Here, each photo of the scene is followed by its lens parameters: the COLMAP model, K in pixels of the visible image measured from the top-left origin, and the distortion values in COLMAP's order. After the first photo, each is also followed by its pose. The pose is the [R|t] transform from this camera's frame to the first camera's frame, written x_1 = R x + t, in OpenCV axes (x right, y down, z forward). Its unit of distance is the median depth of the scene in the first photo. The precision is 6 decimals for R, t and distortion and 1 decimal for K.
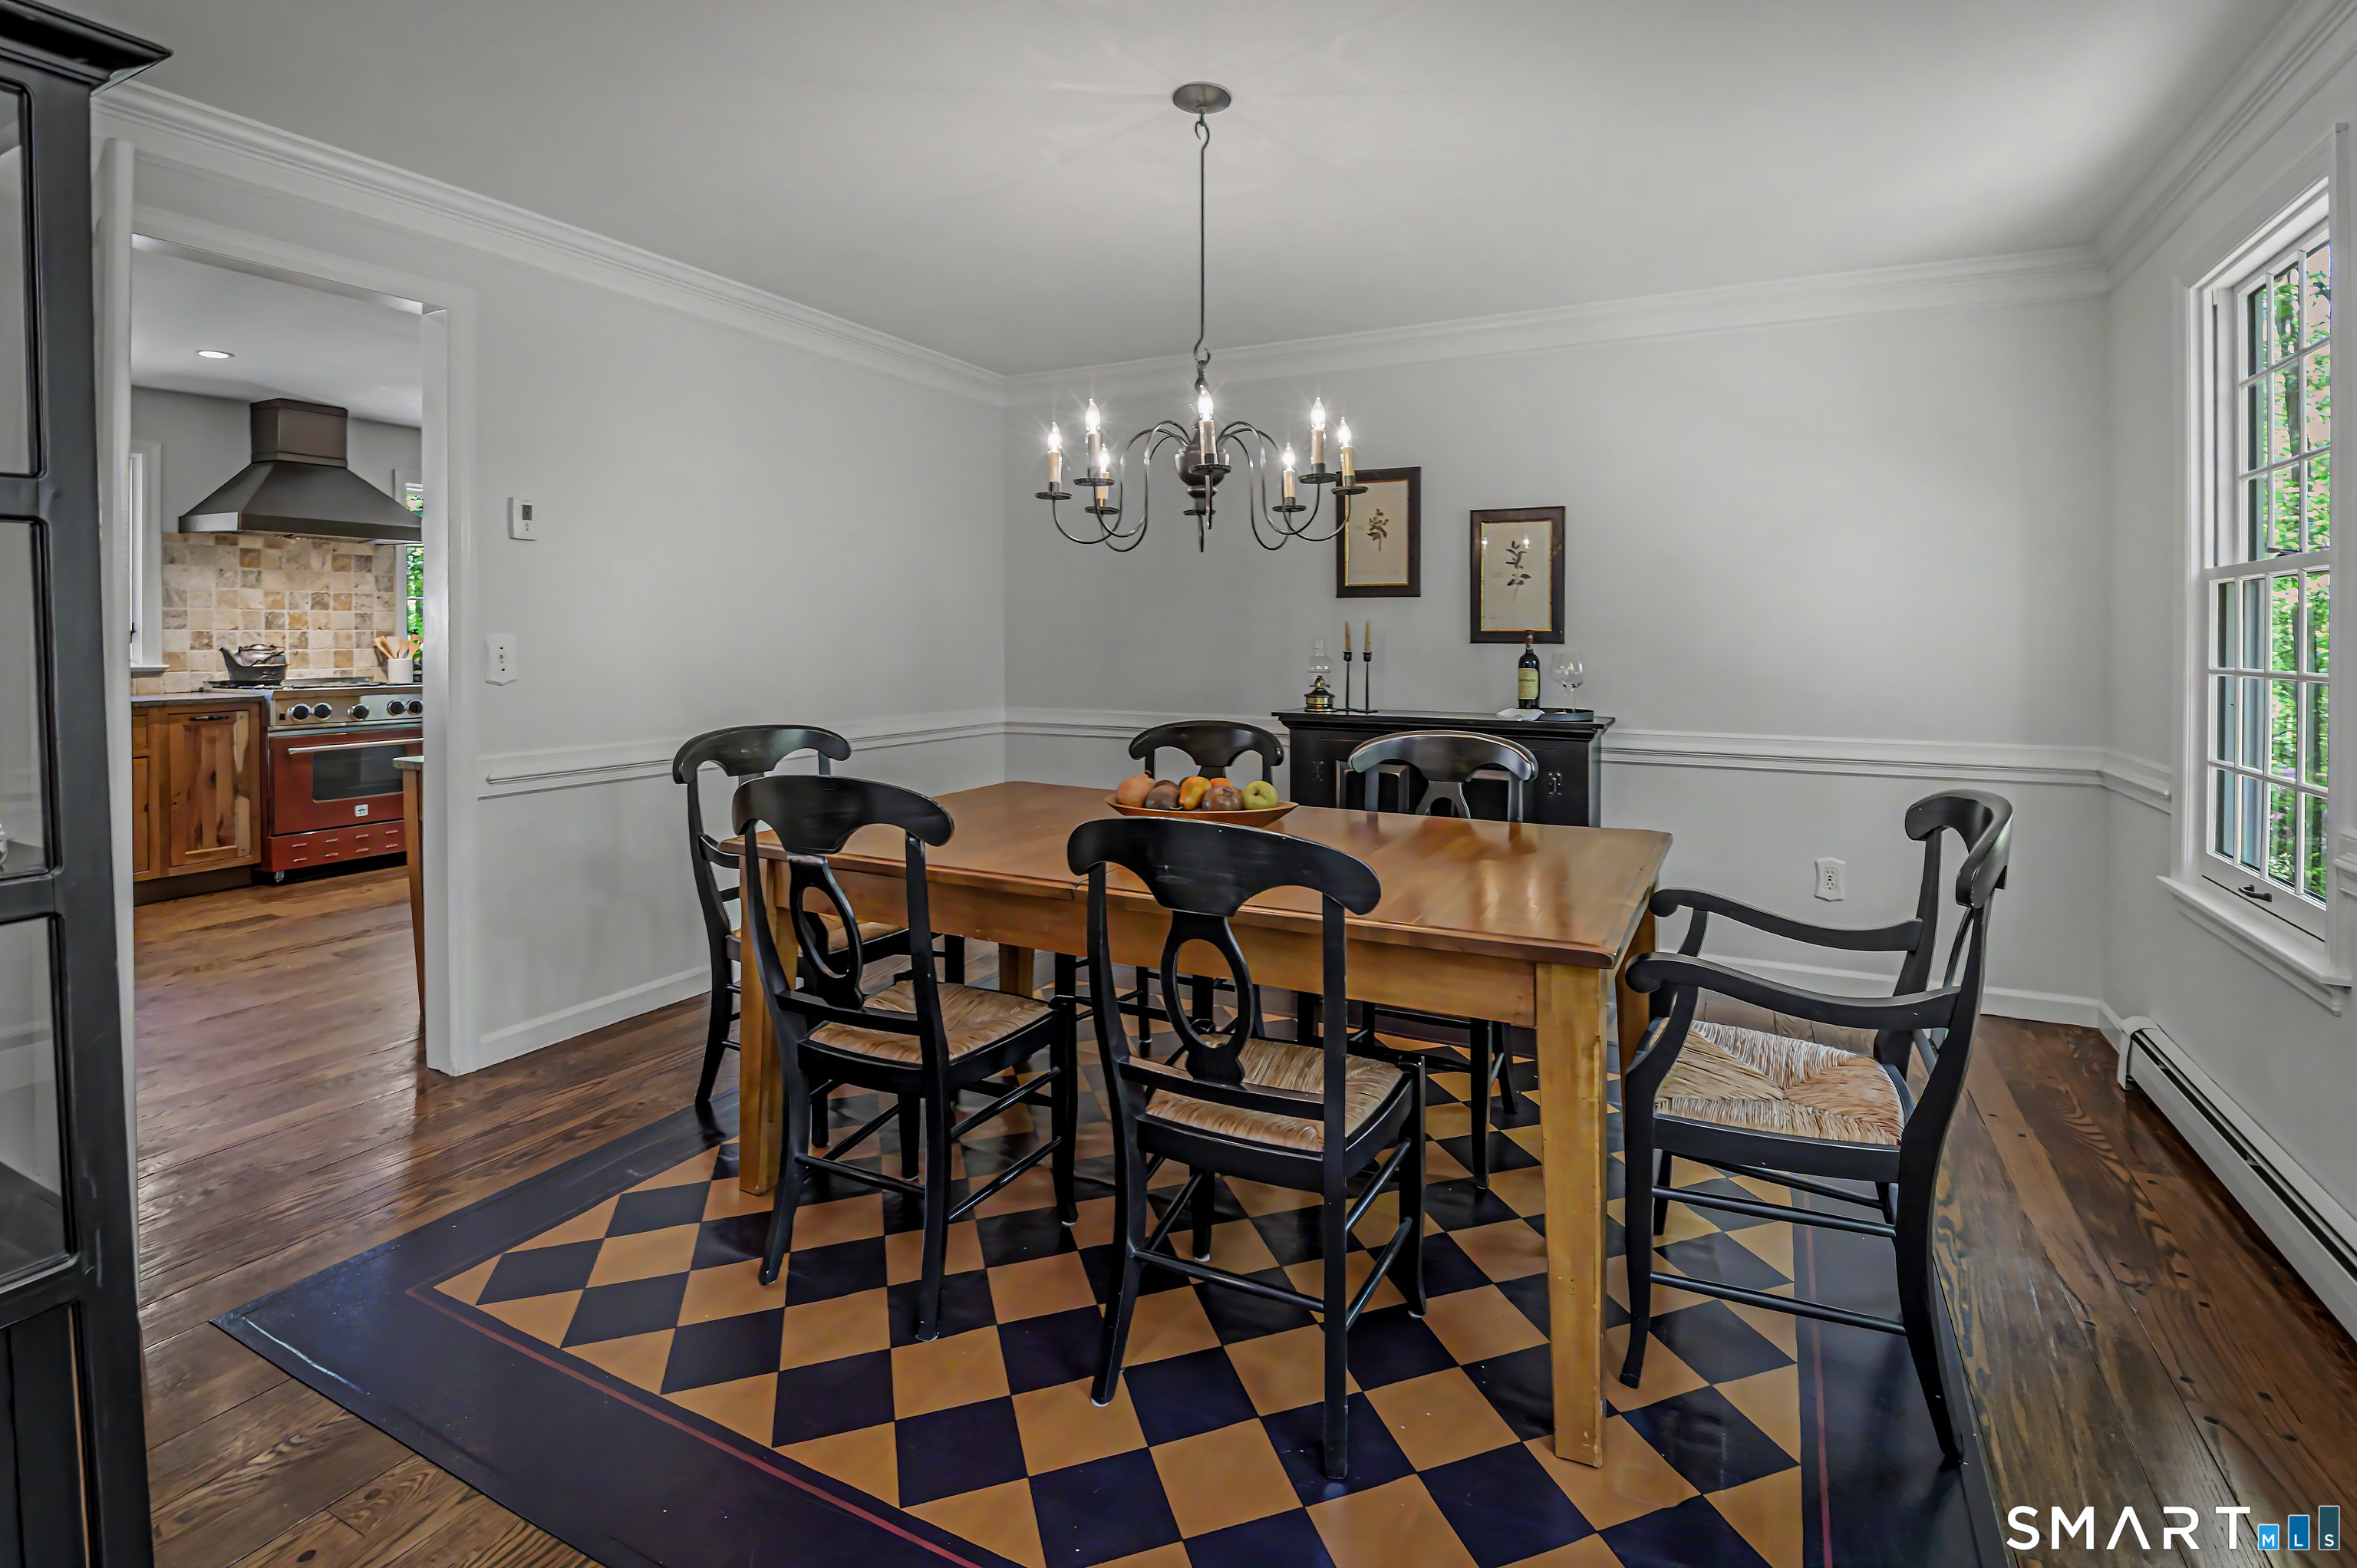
lens RADIAL K [[1098.6, 0, 1181.3], [0, 1098.6, 655.9], [0, 0, 1]] dist [0.001881, -0.004598]
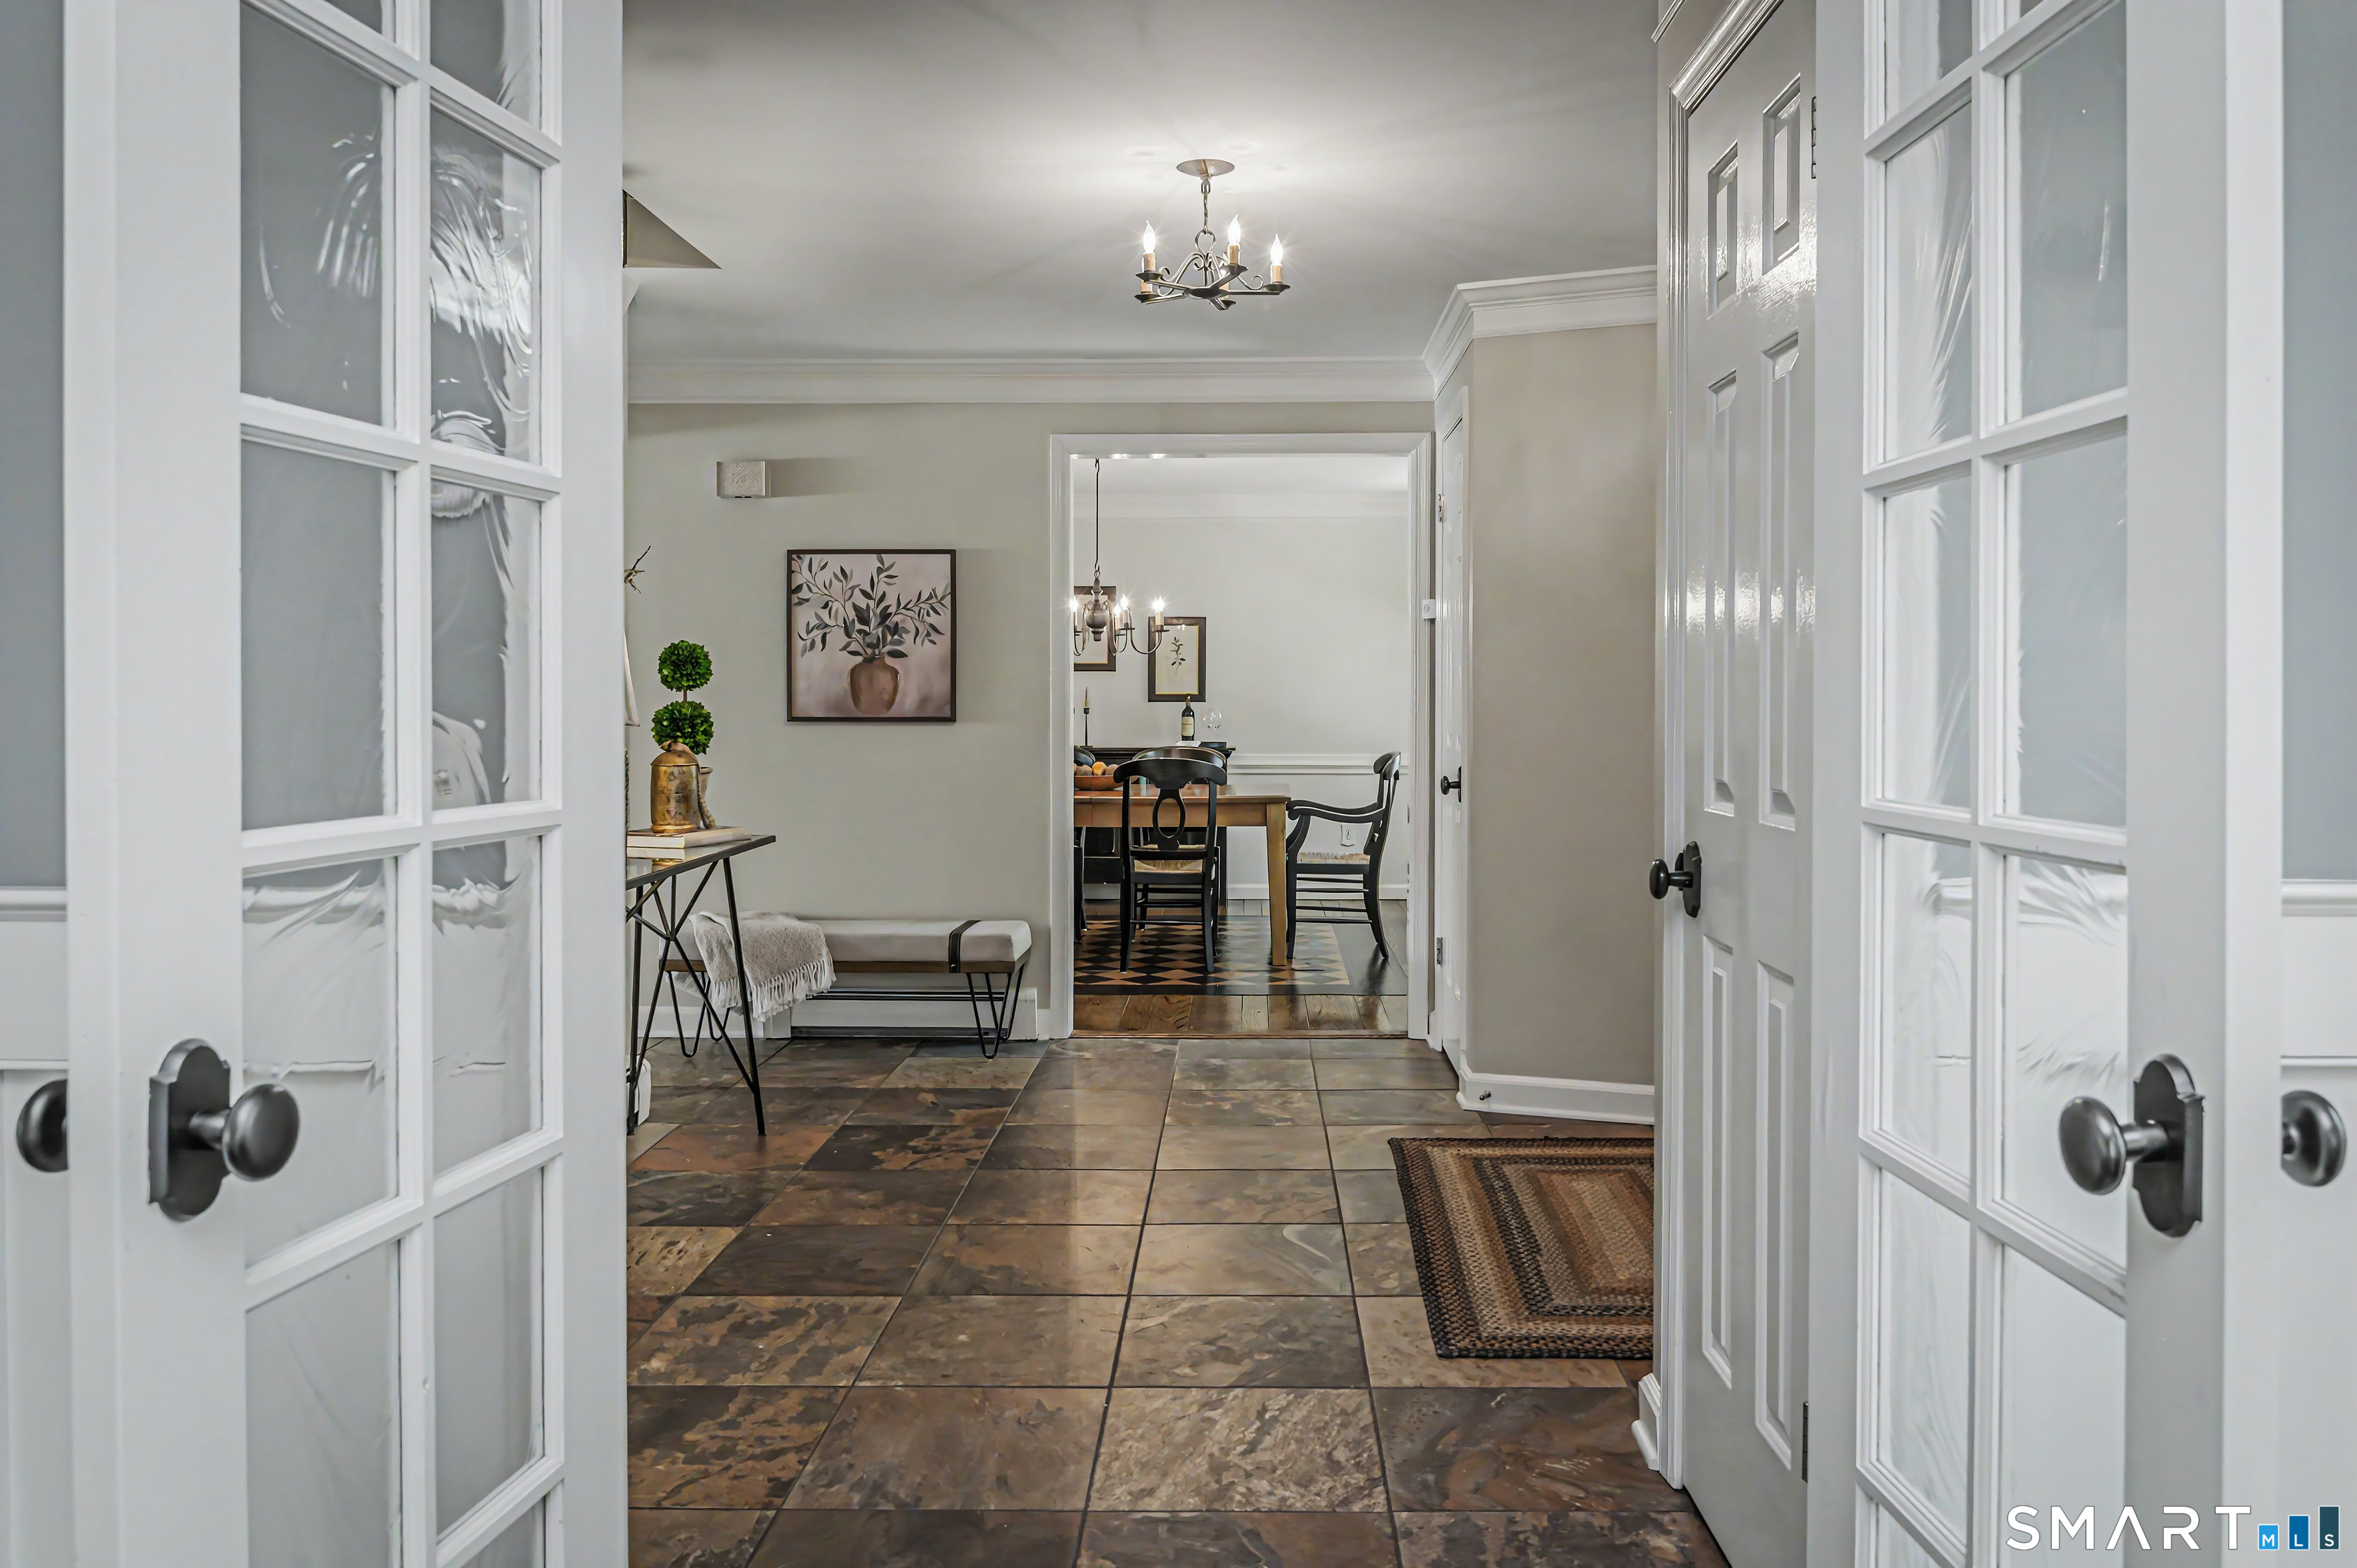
lens RADIAL K [[1711.1, 0, 1192.2], [0, 1711.1, 704.7], [0, 0, 1]] dist [0.005487, 0.000944]
pose [[0.905903, -0.005491, 0.423449, -0.719583], [0.013003, 0.999805, -0.014852, 0.029858], [-0.423285, 0.018960, 0.905798, -1.241054]]
